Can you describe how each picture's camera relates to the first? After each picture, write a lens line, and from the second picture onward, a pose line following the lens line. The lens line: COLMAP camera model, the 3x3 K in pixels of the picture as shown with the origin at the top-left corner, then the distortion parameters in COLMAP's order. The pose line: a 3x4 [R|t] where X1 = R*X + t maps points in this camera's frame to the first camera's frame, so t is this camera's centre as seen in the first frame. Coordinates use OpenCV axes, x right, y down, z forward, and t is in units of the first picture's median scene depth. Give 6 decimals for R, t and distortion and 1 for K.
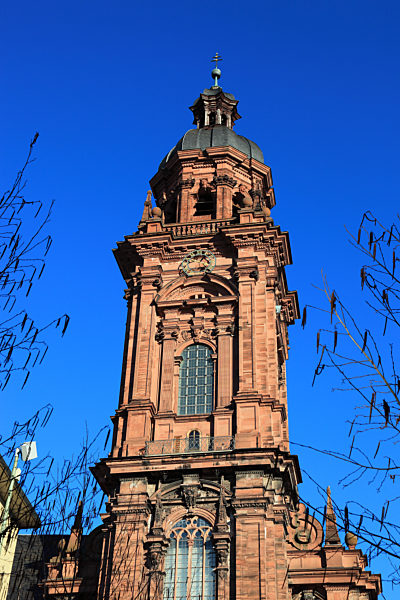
lens RADIAL K [[777.7, 0, 200.0], [0, 777.7, 300.0], [0, 0, 1]] dist [0.094564, 0.048346]
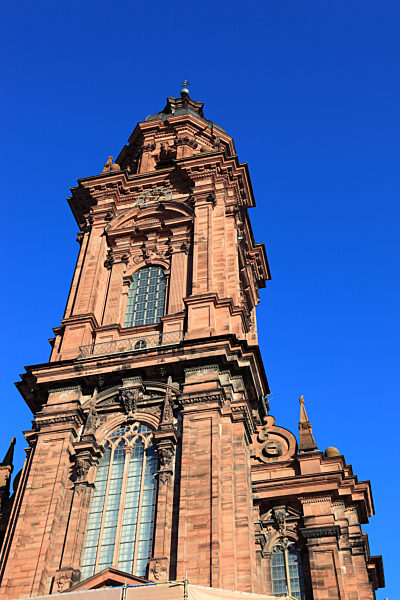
lens RADIAL K [[642.5, 0, 200.0], [0, 642.5, 300.0], [0, 0, 1]] dist [0.011811, 0.005154]
pose [[0.998684, -0.046988, -0.020569, 0.074779], [0.041955, 0.979016, -0.199420, 0.269350], [0.029508, 0.198294, 0.979698, 0.305080]]
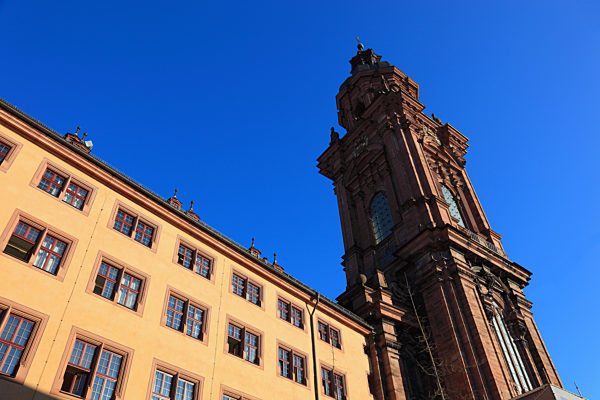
lens RADIAL K [[461.7, 0, 300.0], [0, 461.7, 200.0], [0, 0, 1]] dist [0.000934, 0.000058]
pose [[0.674945, 0.485160, 0.555940, -0.660452], [-0.396985, 0.873866, -0.280645, 0.441136], [-0.621974, -0.031280, 0.782413, 0.576180]]
